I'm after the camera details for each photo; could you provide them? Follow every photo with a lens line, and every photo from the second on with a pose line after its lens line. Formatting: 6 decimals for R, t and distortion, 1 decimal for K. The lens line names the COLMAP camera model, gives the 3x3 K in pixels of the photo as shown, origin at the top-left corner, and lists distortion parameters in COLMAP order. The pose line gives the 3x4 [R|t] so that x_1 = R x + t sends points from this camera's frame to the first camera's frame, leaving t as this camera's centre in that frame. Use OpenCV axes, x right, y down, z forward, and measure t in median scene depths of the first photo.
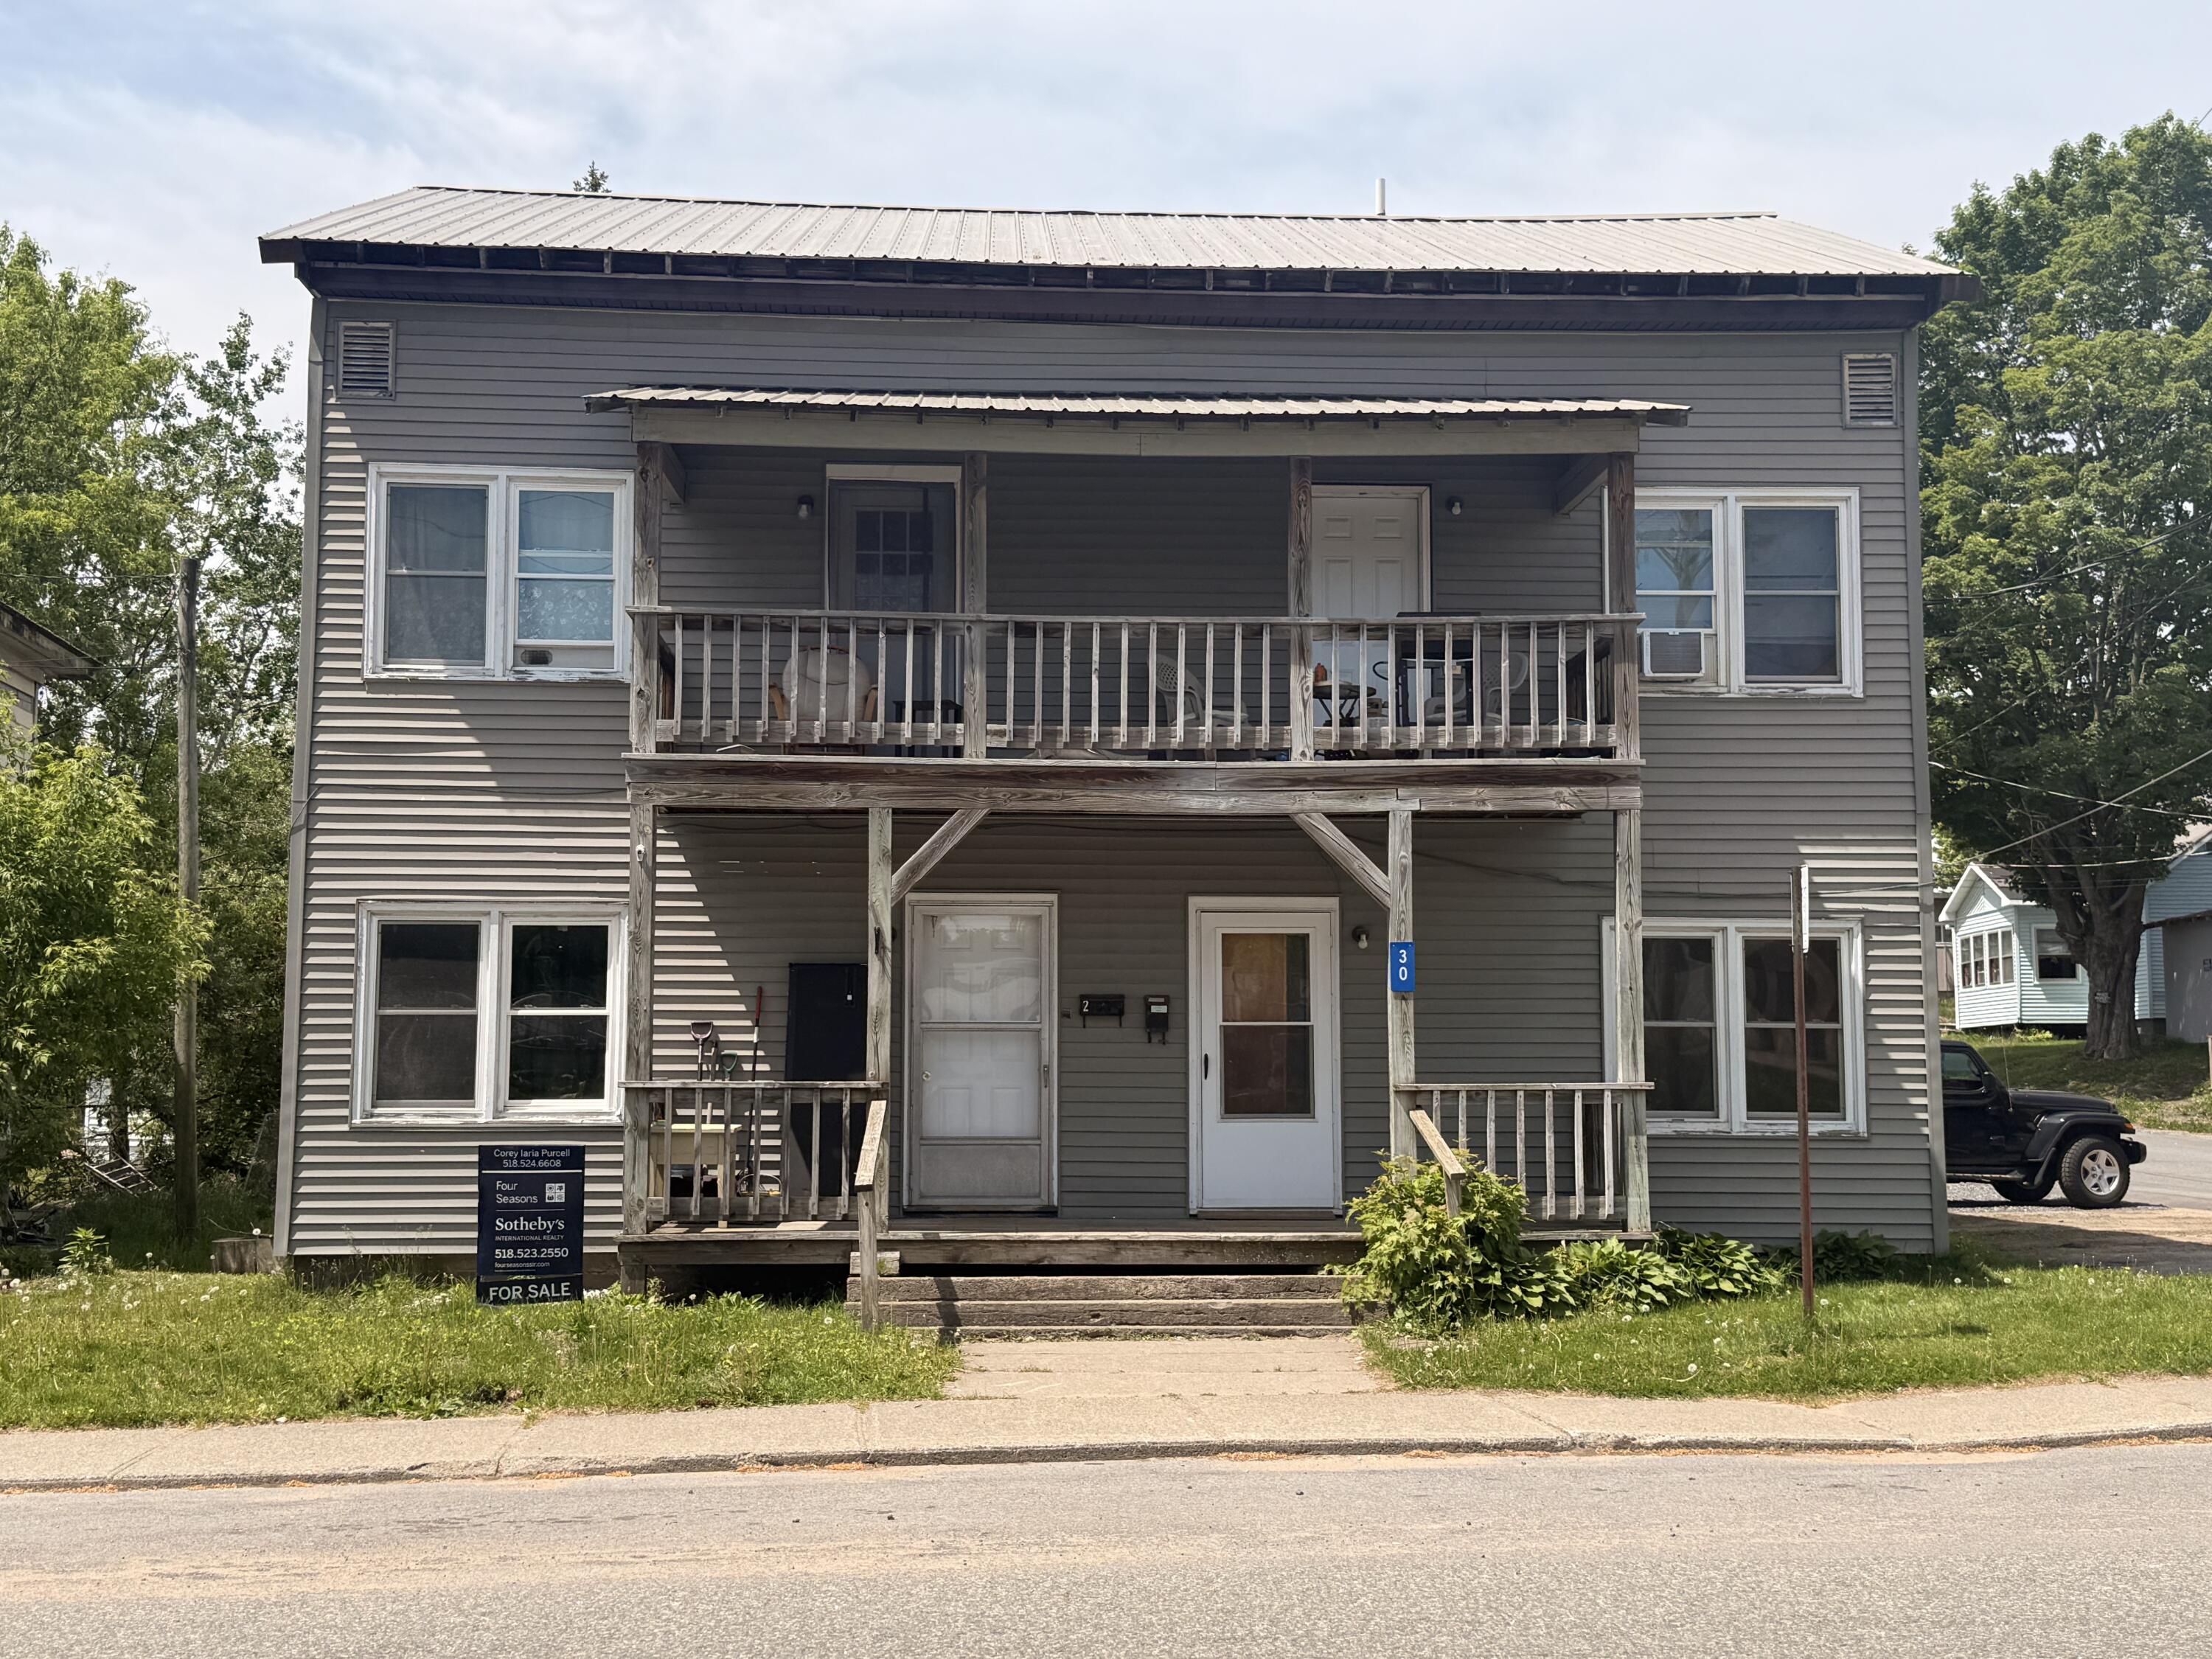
lens RADIAL K [[2600.0, 0, 1106.0], [0, 2600.0, 856.6], [0, 0, 1]] dist [0.167843, 0.002214]
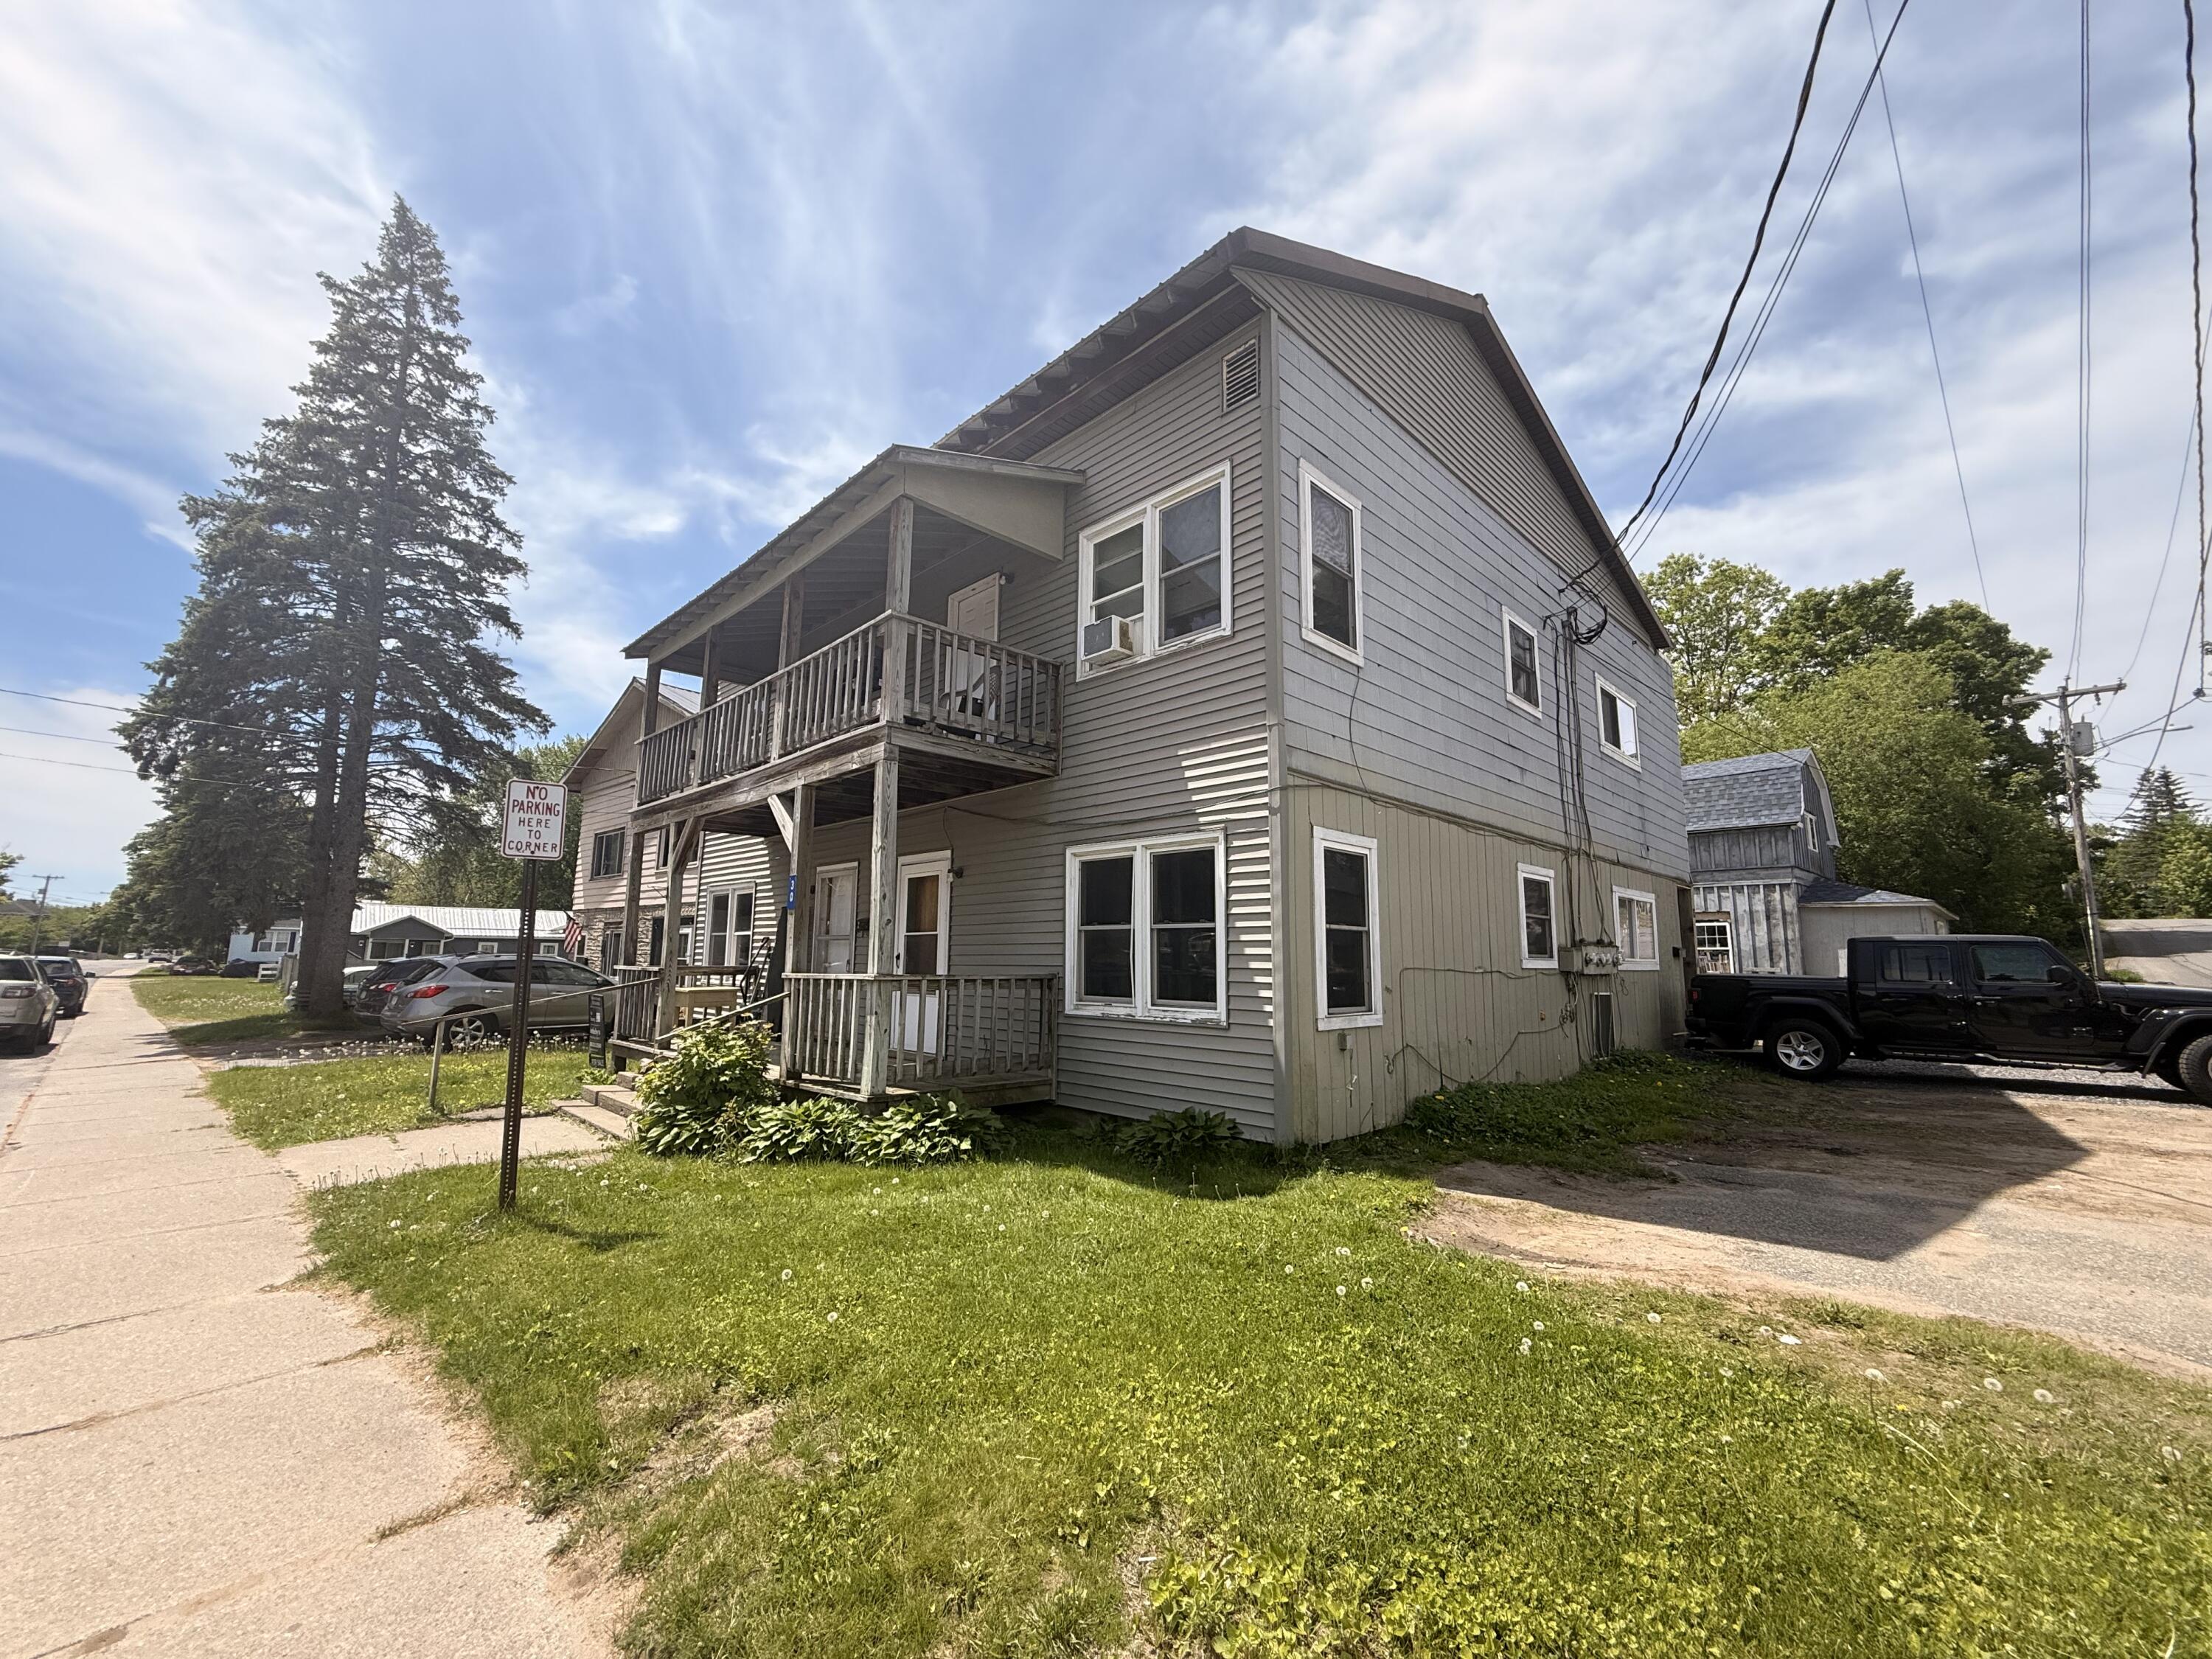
lens RADIAL K [[881.9, 0, 1106.0], [0, 881.9, 829.5], [0, 0, 1]] dist [0.003204, 0.000153]
pose [[0.661066, -0.103610, -0.743140, 0.532284], [0.061213, 0.994566, -0.084212, 0.052870], [0.747827, 0.010180, 0.663816, 0.718332]]
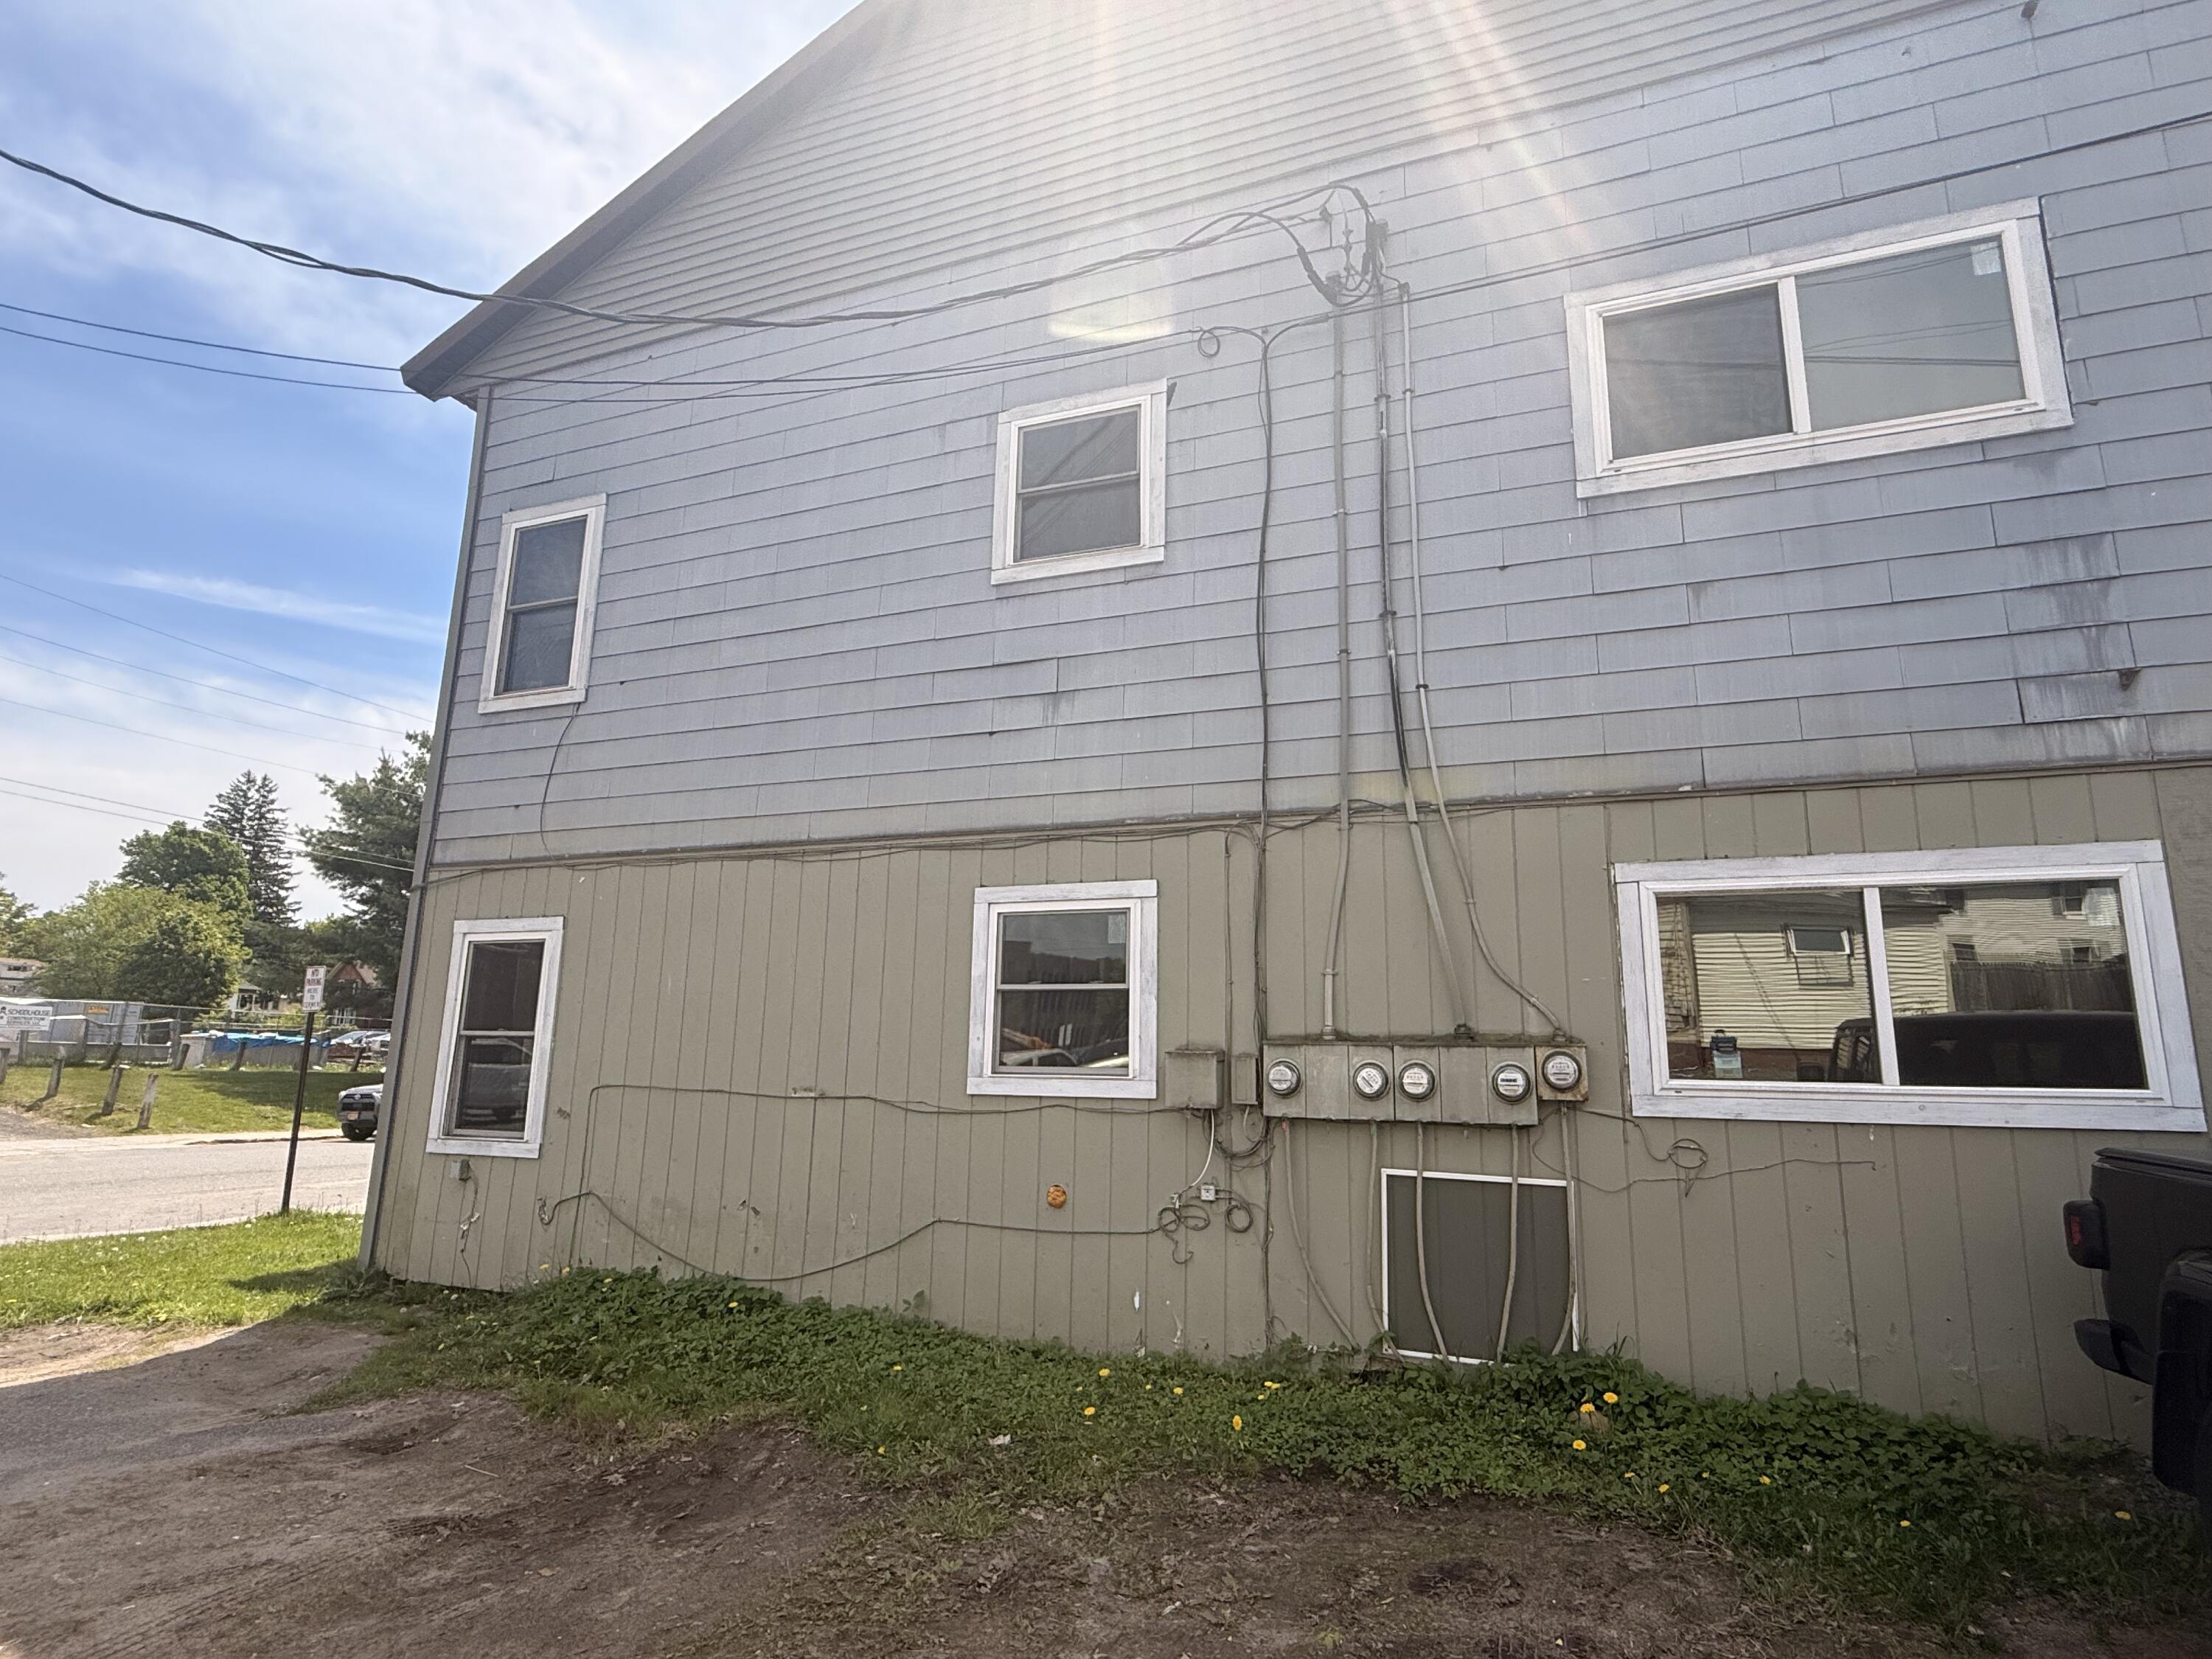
lens RADIAL K [[1173.7, 0, 1106.0], [0, 1173.7, 829.5], [0, 0, 1]] dist [-0.000039, -0.000075]
pose [[-0.419587, -0.185668, -0.888524, 0.611604], [0.071804, 0.969001, -0.236393, 0.114690], [0.904871, -0.162987, -0.393248, 1.436338]]
